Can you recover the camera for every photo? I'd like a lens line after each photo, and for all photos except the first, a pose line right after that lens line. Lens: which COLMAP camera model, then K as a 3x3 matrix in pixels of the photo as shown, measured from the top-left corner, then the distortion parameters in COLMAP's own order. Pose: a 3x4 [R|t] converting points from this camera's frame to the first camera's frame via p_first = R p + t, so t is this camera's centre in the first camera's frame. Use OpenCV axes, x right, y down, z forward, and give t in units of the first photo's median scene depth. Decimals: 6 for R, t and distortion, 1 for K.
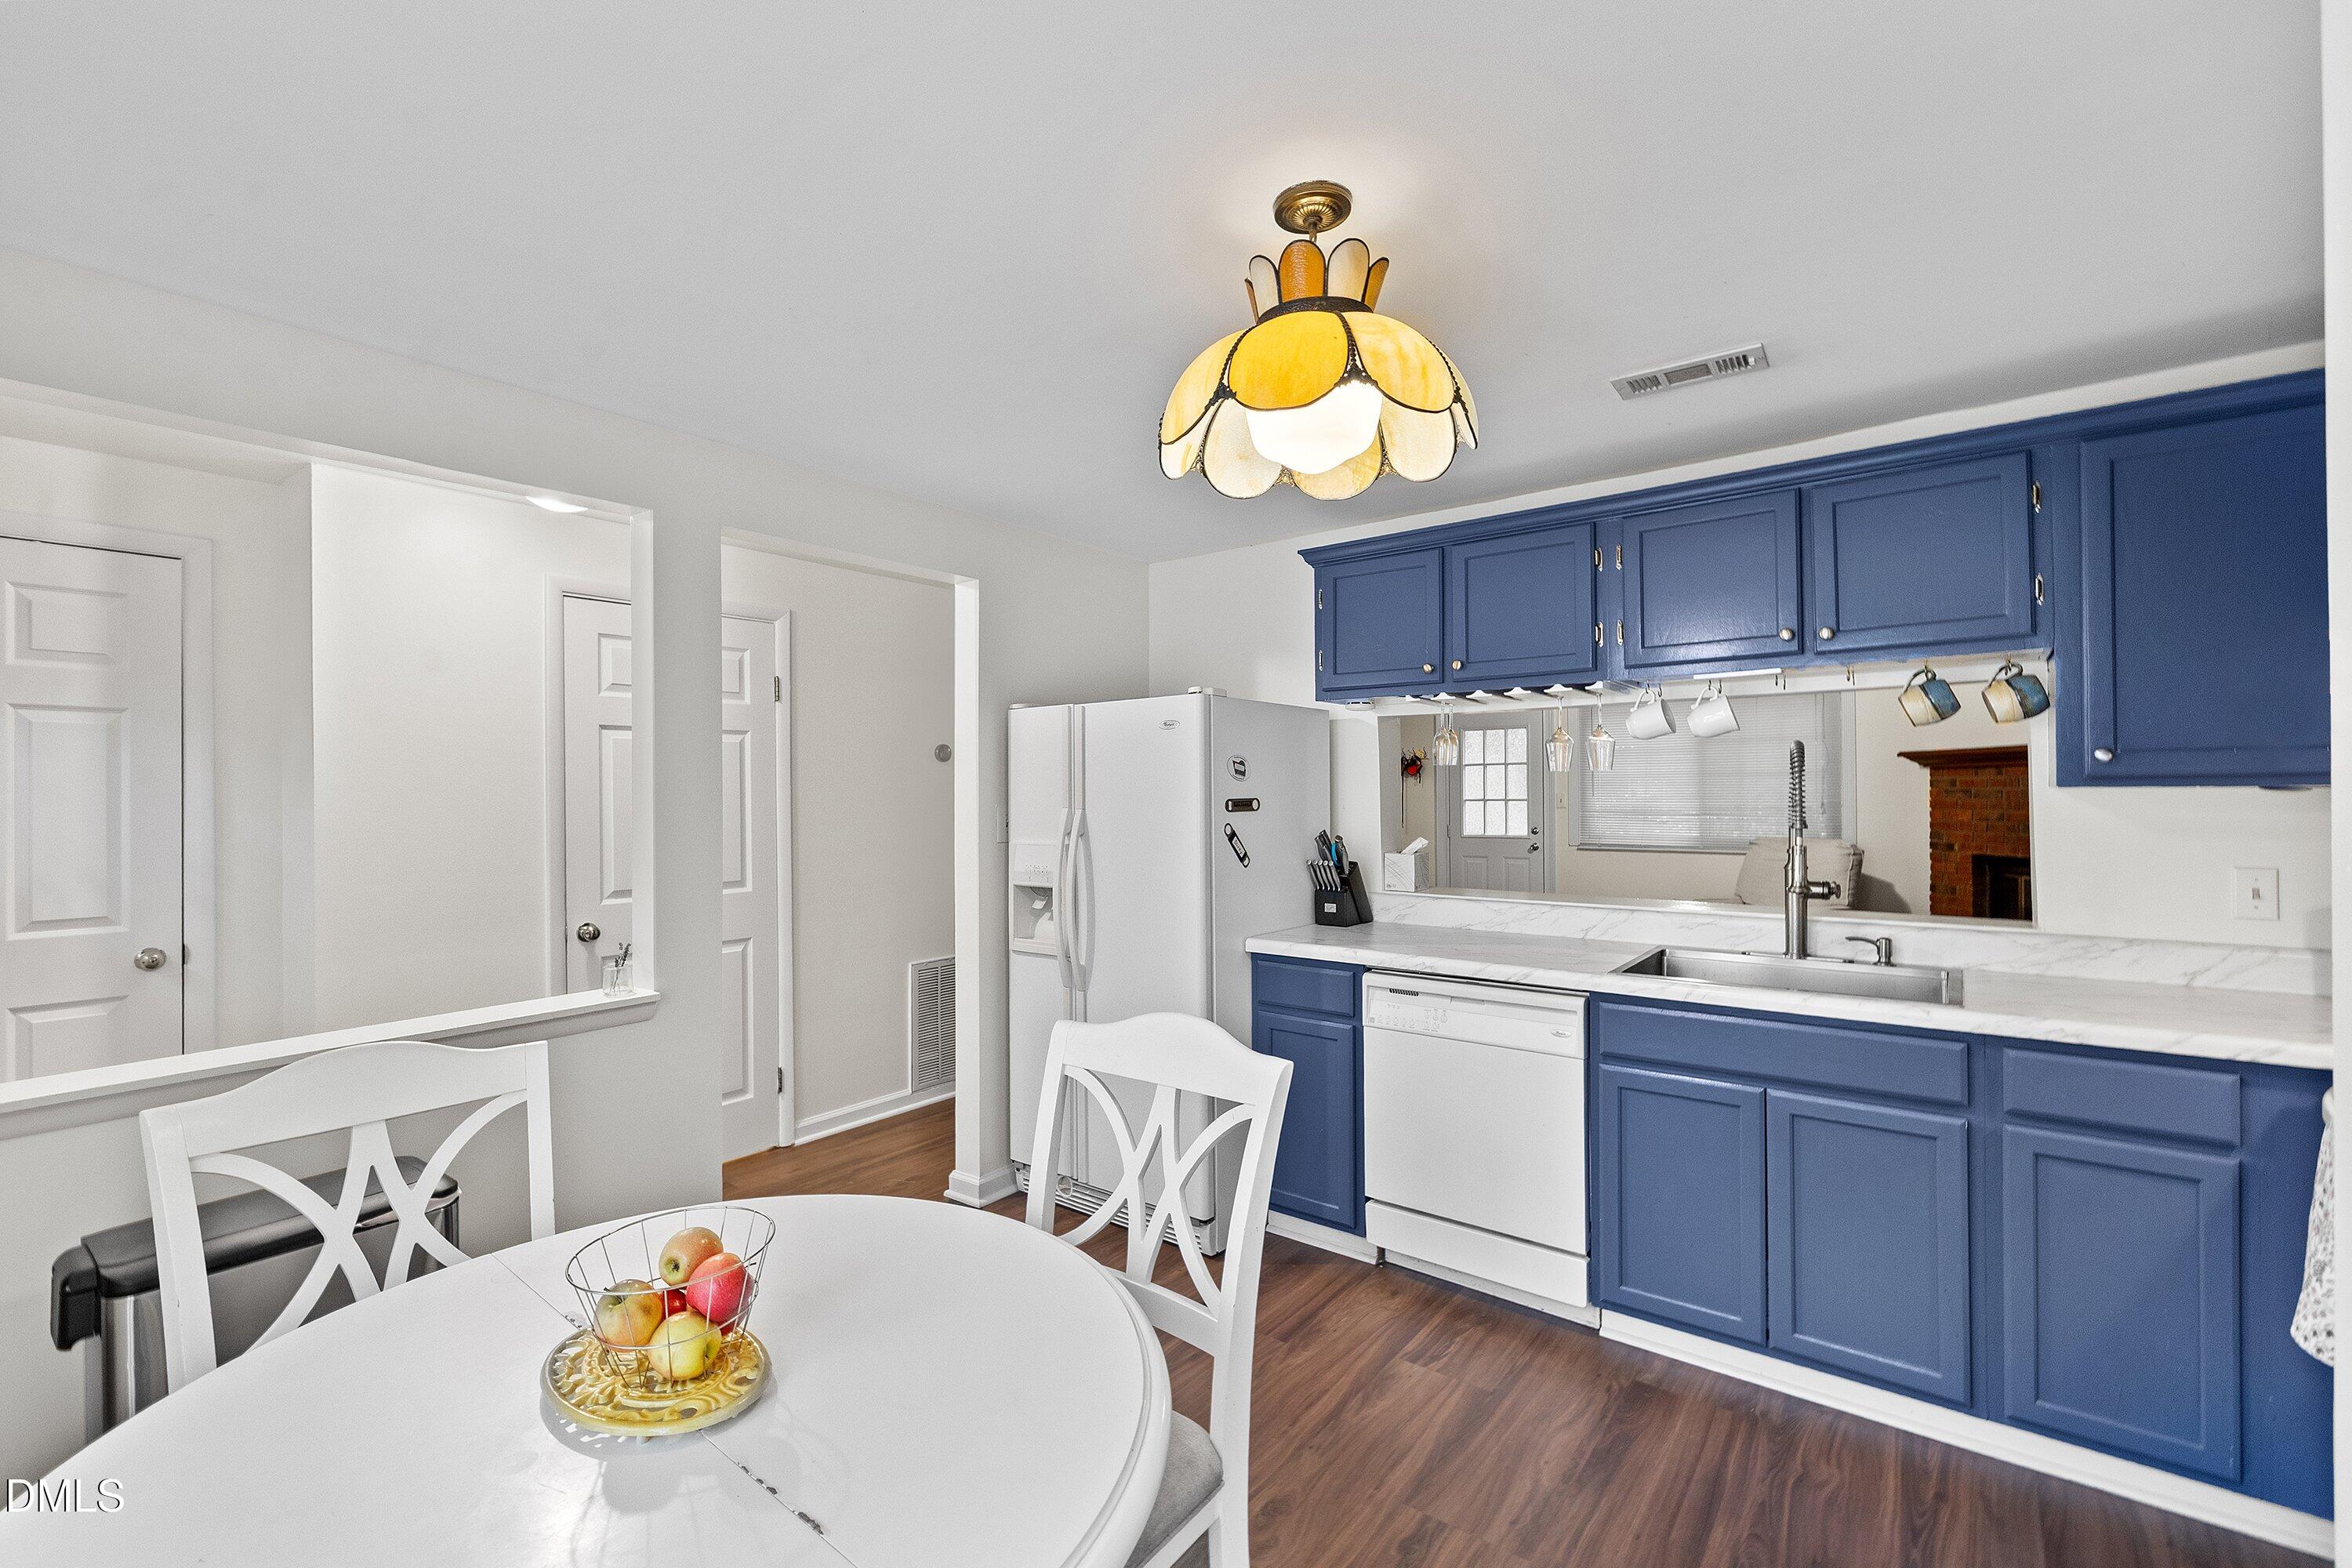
lens RADIAL K [[1008.6, 0, 1169.4], [0, 1008.6, 790.4], [0, 0, 1]] dist [0.000281, 0.000107]
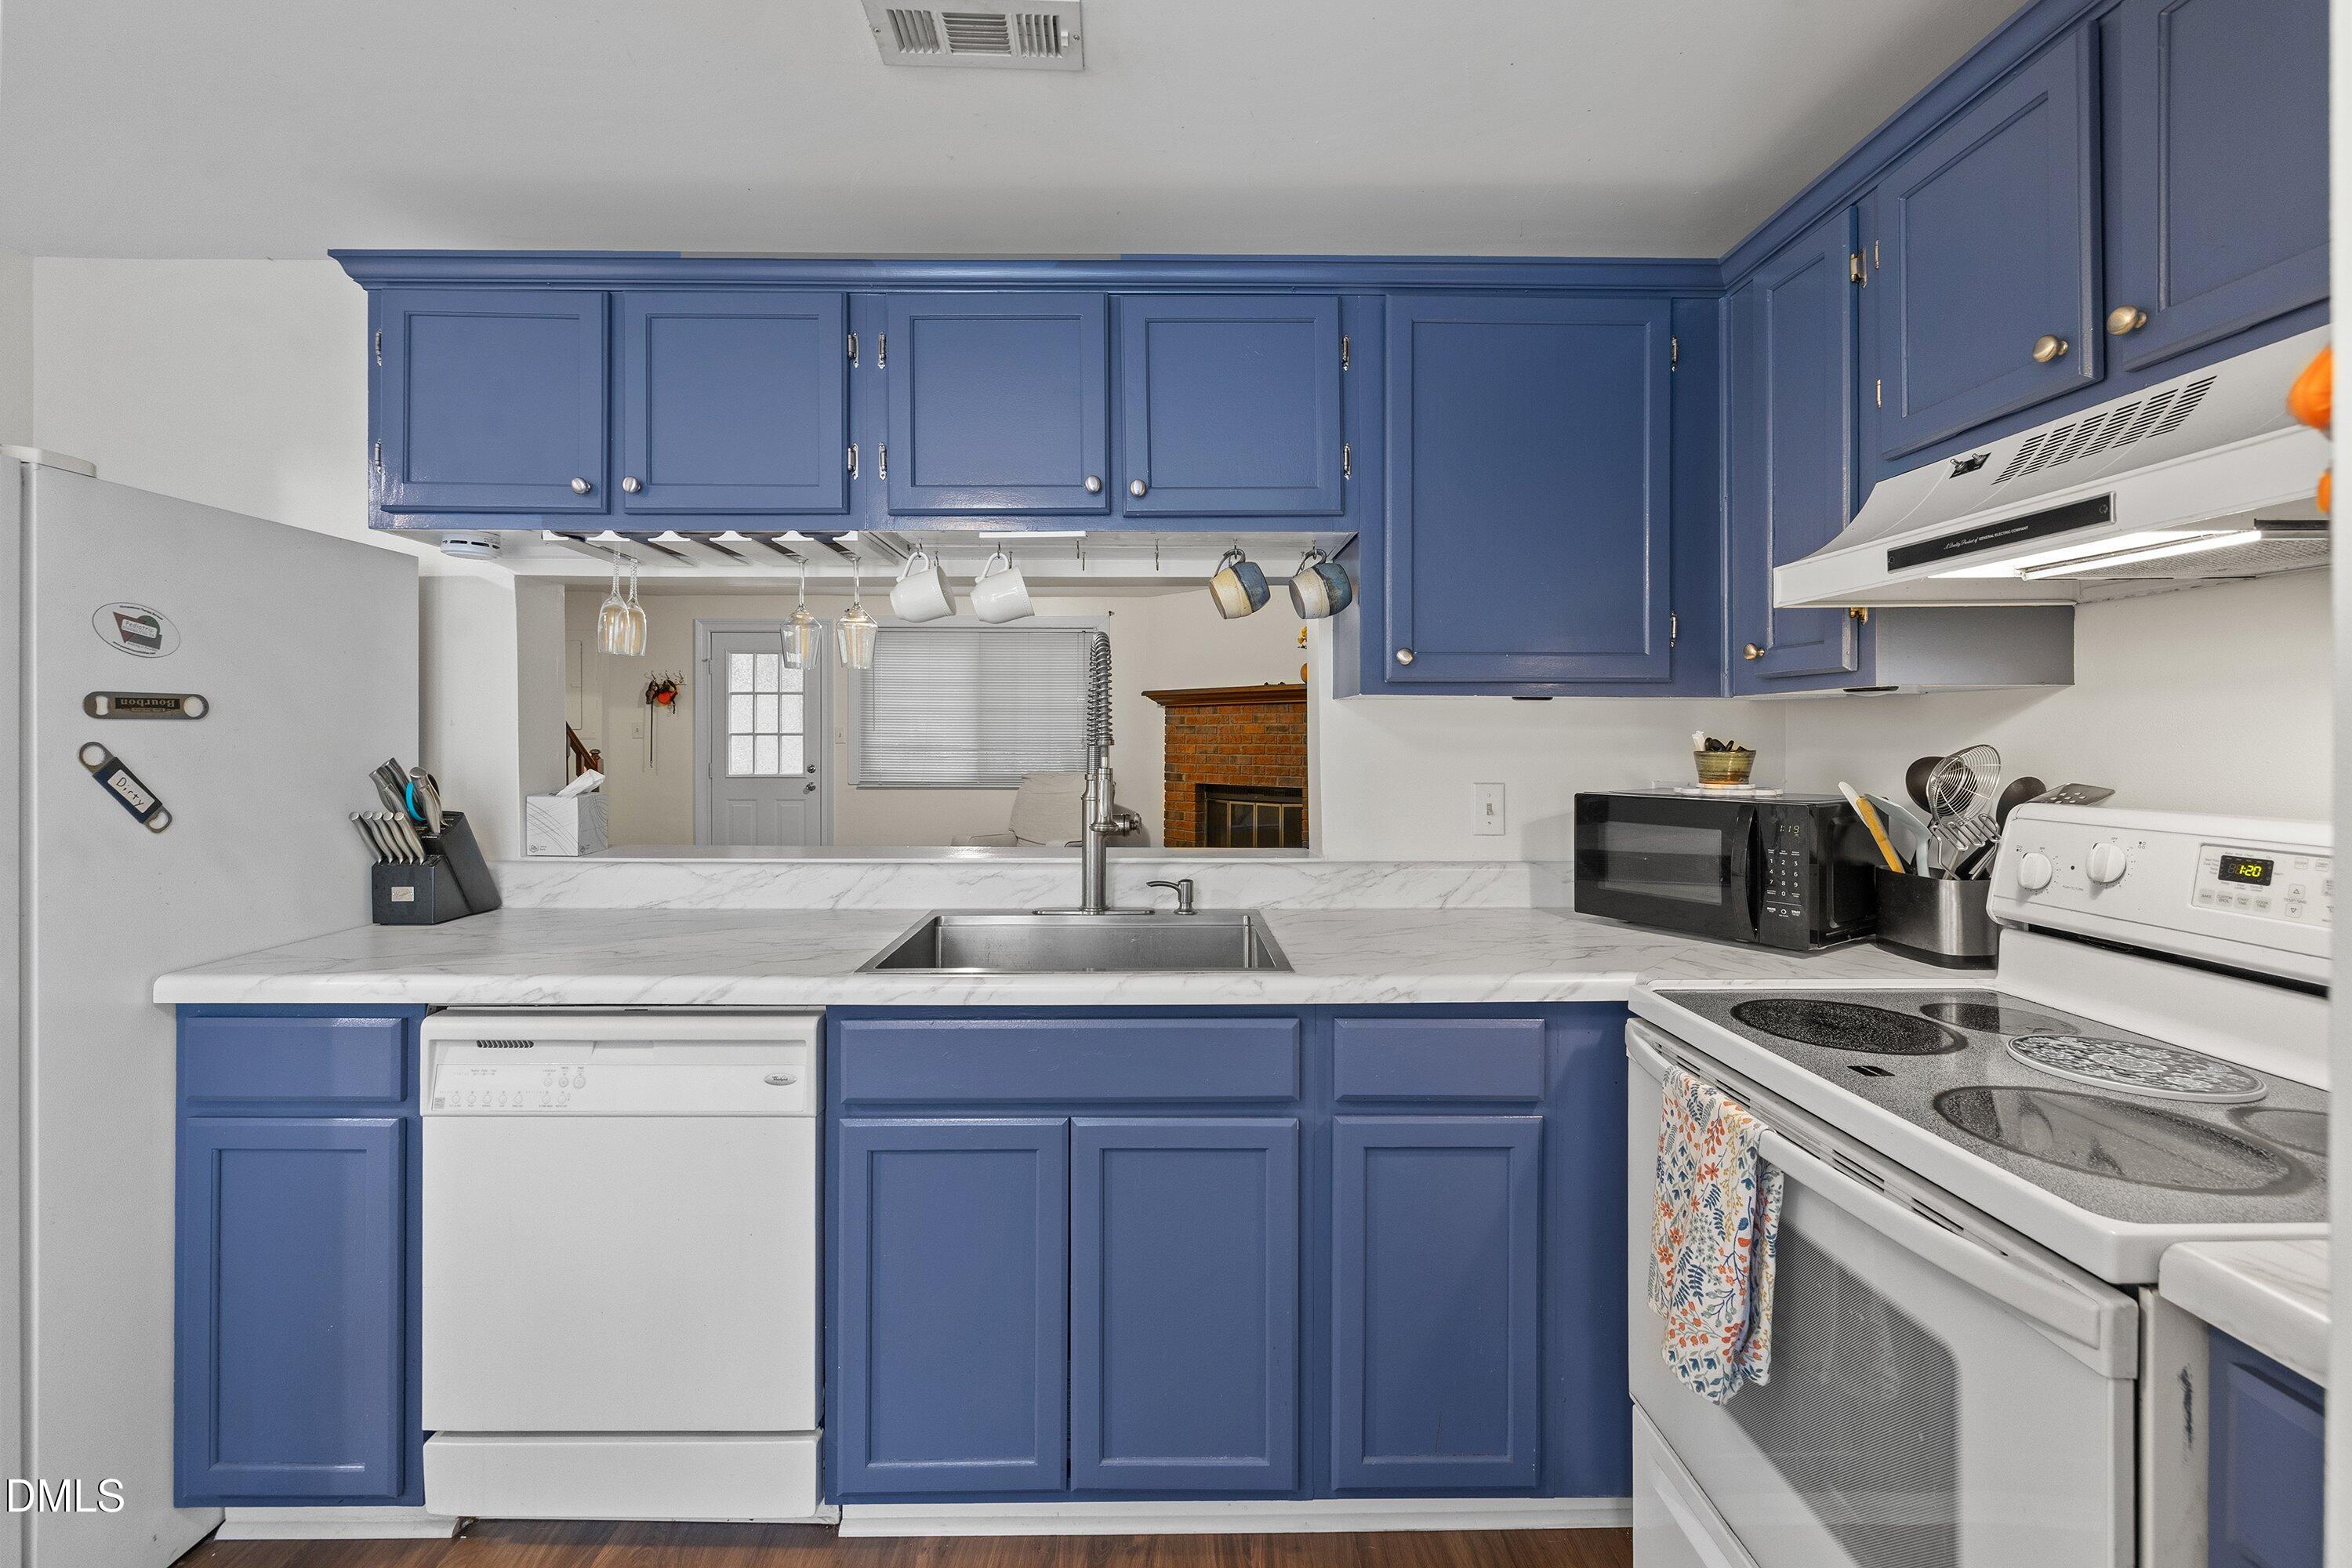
lens RADIAL K [[996.2, 0, 1171.3], [0, 996.2, 739.6], [0, 0, 1]] dist [0.000309, 0.000032]
pose [[0.778635, 0.006143, 0.627447, 0.171146], [-0.009797, 0.999949, 0.002367, 0.027151], [-0.627400, -0.007990, 0.778656, 0.339187]]
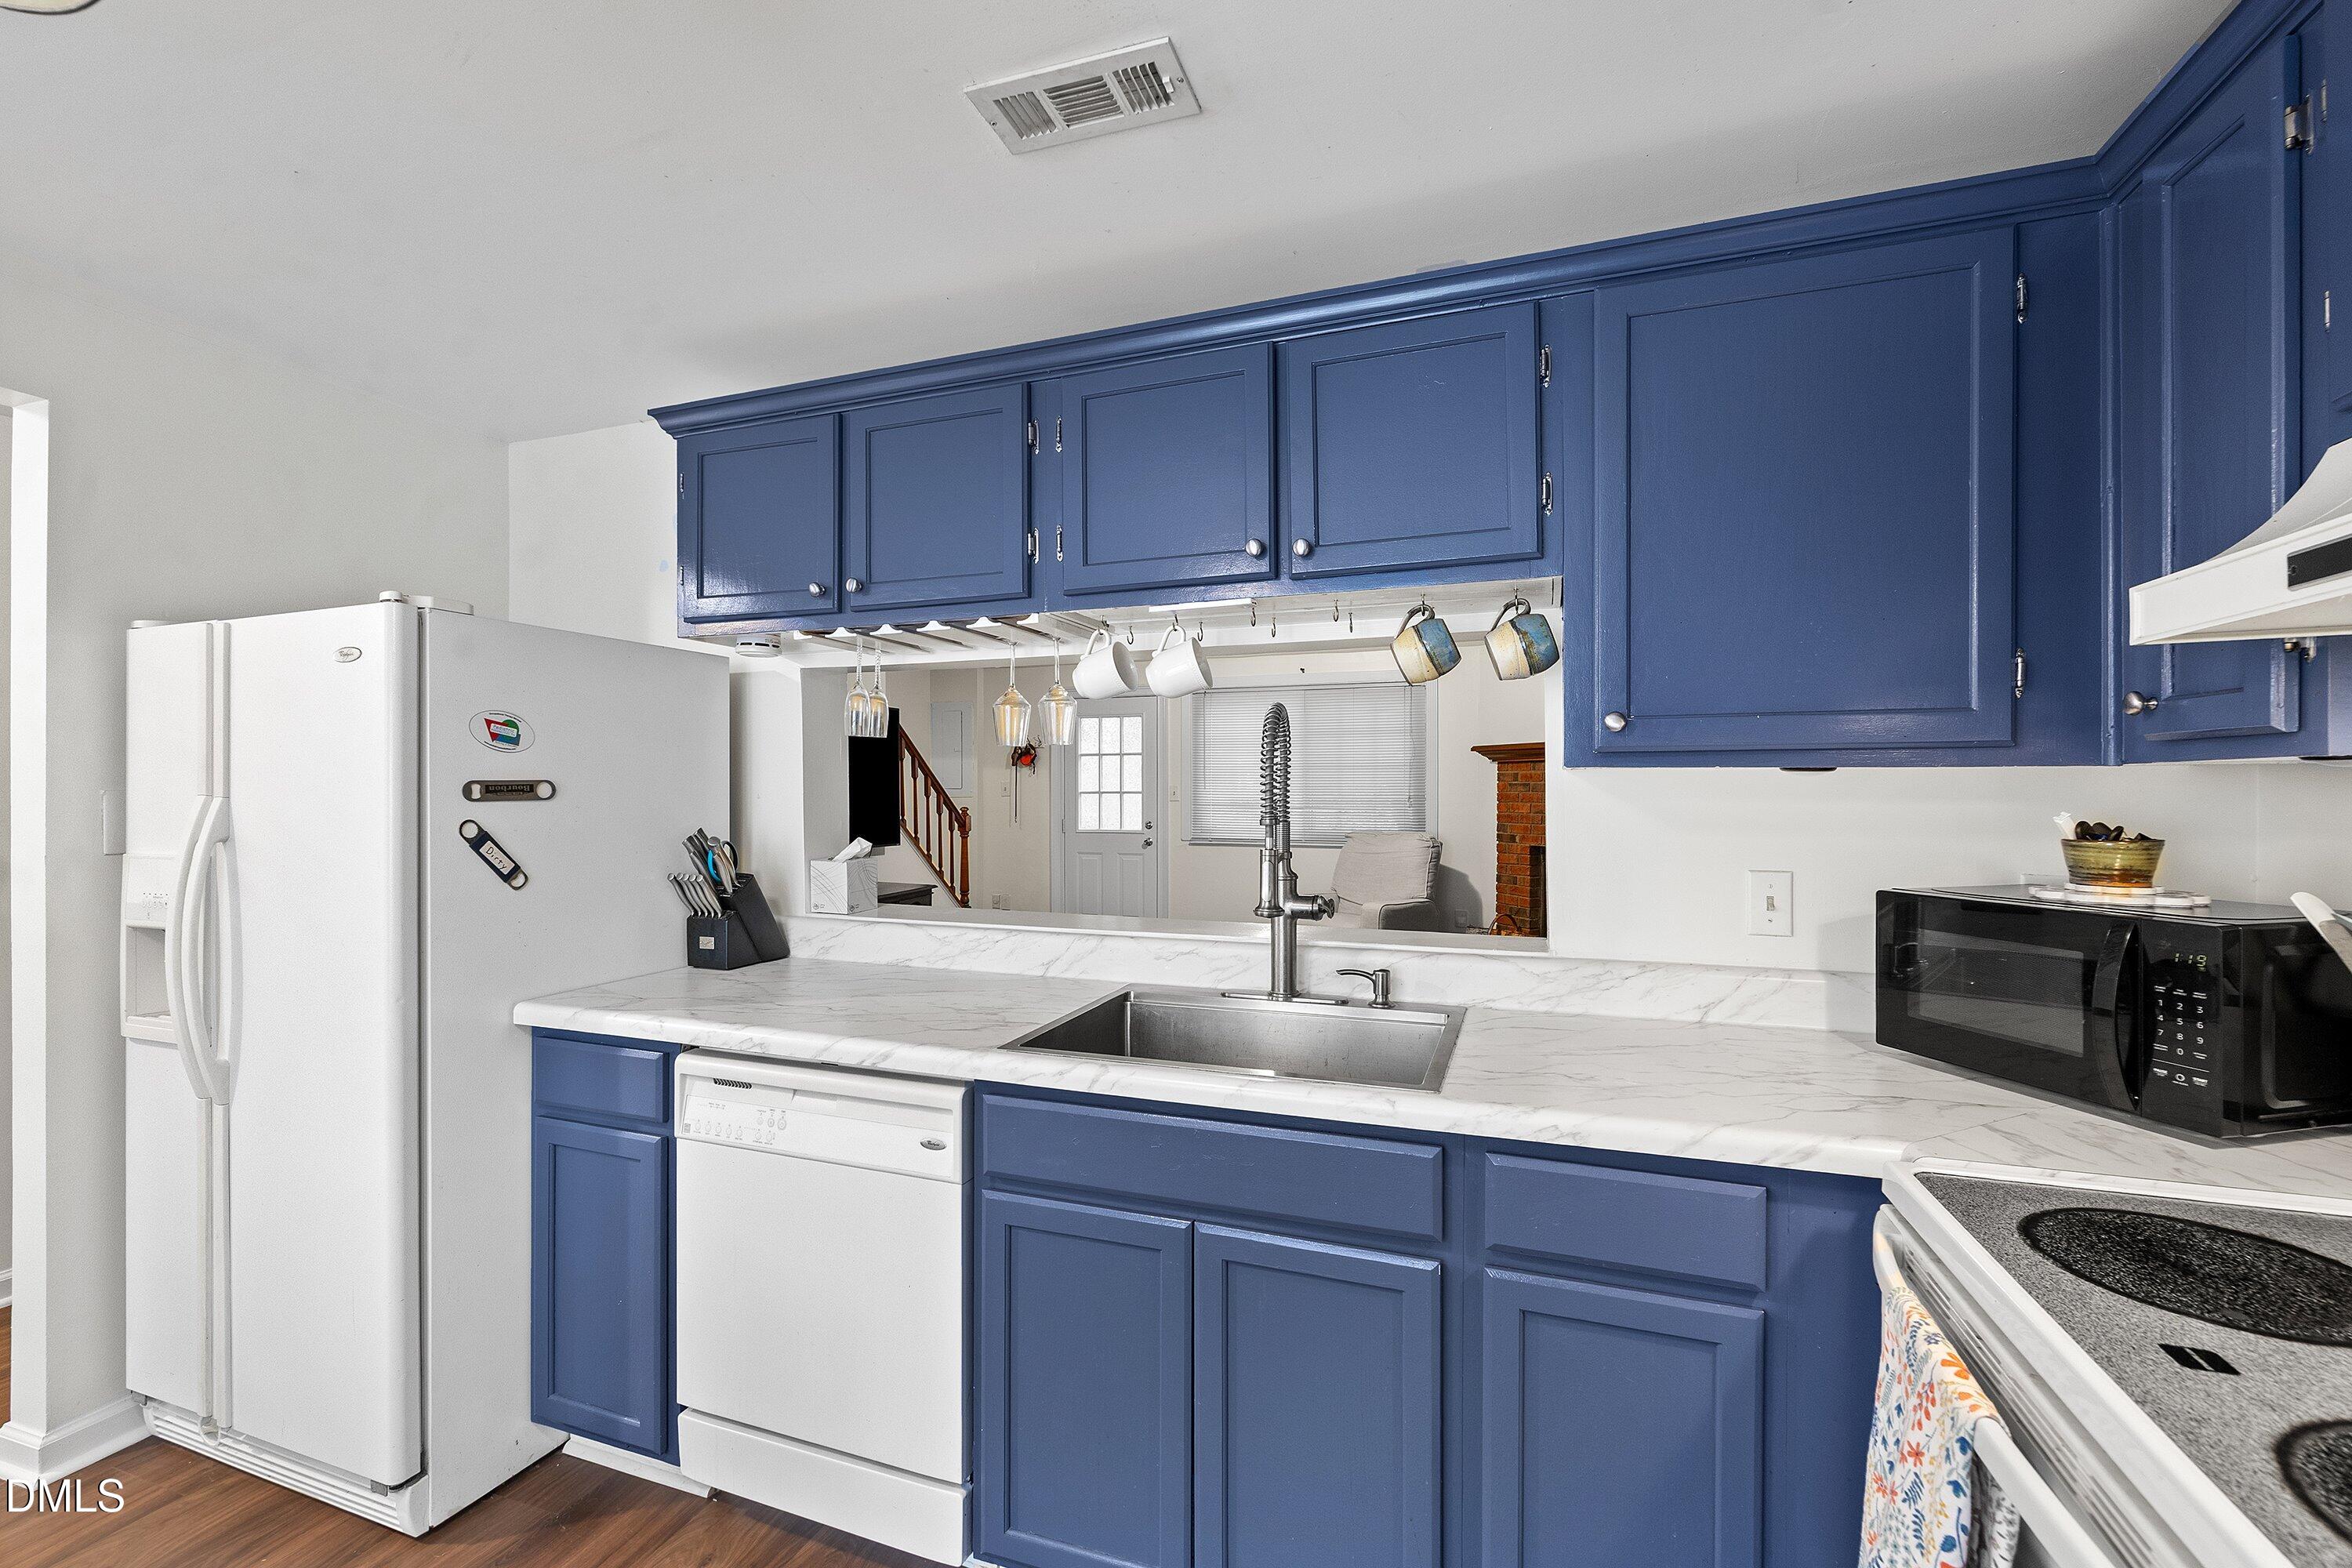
lens RADIAL K [[994.9, 0, 1180.8], [0, 994.9, 795.5], [0, 0, 1]] dist [0.000152, 0.000096]
pose [[0.950279, 0.003309, 0.311383, 0.302644], [-0.006554, 0.999935, 0.009376, 0.009790], [-0.311331, -0.010950, 0.950238, 0.310319]]
